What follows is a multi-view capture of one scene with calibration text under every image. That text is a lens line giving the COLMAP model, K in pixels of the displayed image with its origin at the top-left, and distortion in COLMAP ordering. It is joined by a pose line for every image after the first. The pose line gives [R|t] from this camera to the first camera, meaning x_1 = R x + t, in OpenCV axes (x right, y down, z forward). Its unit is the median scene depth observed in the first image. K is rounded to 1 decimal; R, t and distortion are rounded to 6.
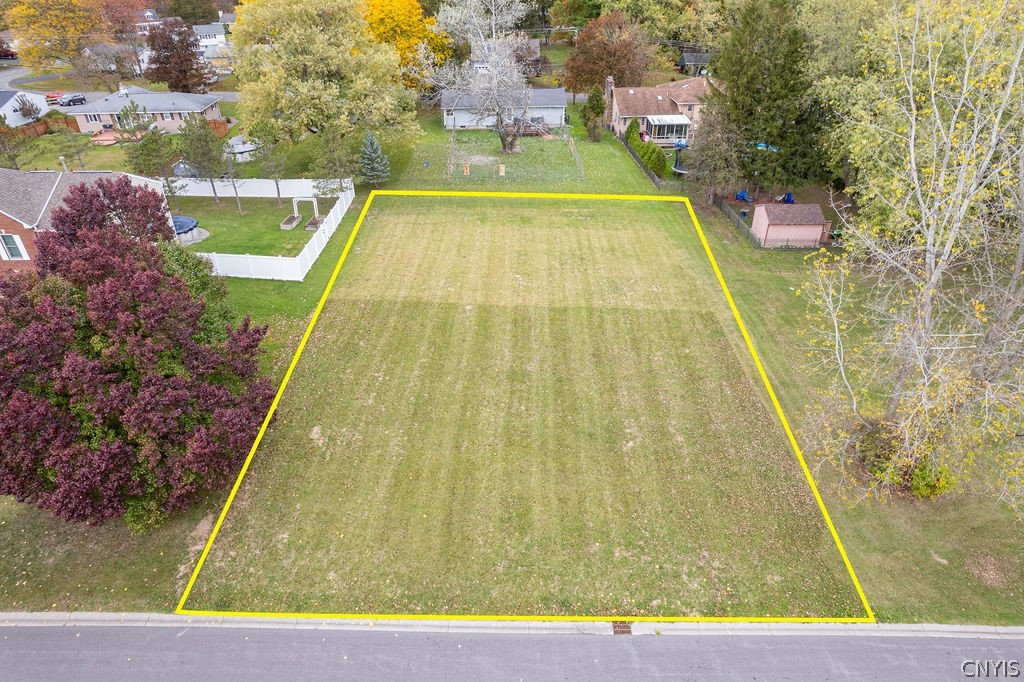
lens RADIAL K [[644.3, 0, 508.4], [0, 644.3, 345.1], [0, 0, 1]] dist [-0.081169, 0.078493]
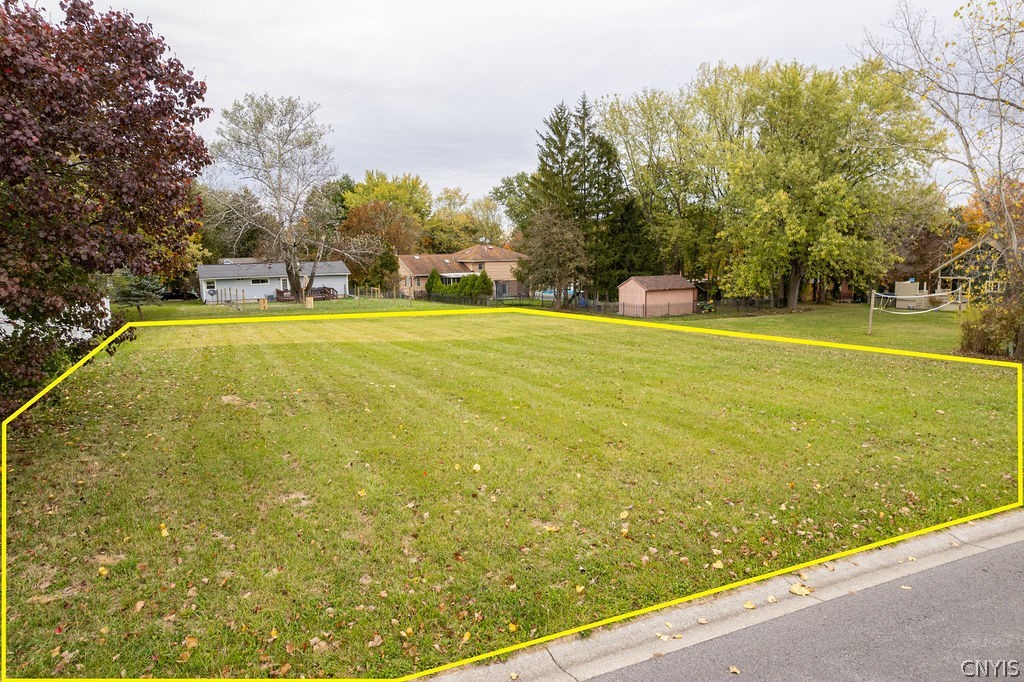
lens RADIAL K [[644.3, 0, 508.4], [0, 644.3, 345.1], [0, 0, 1]] dist [-0.081169, 0.078493]
pose [[0.895105, -0.057665, 0.442111, -0.147039], [0.241208, 0.896589, -0.371412, 0.140176], [-0.374974, 0.439093, 0.816451, 0.264225]]
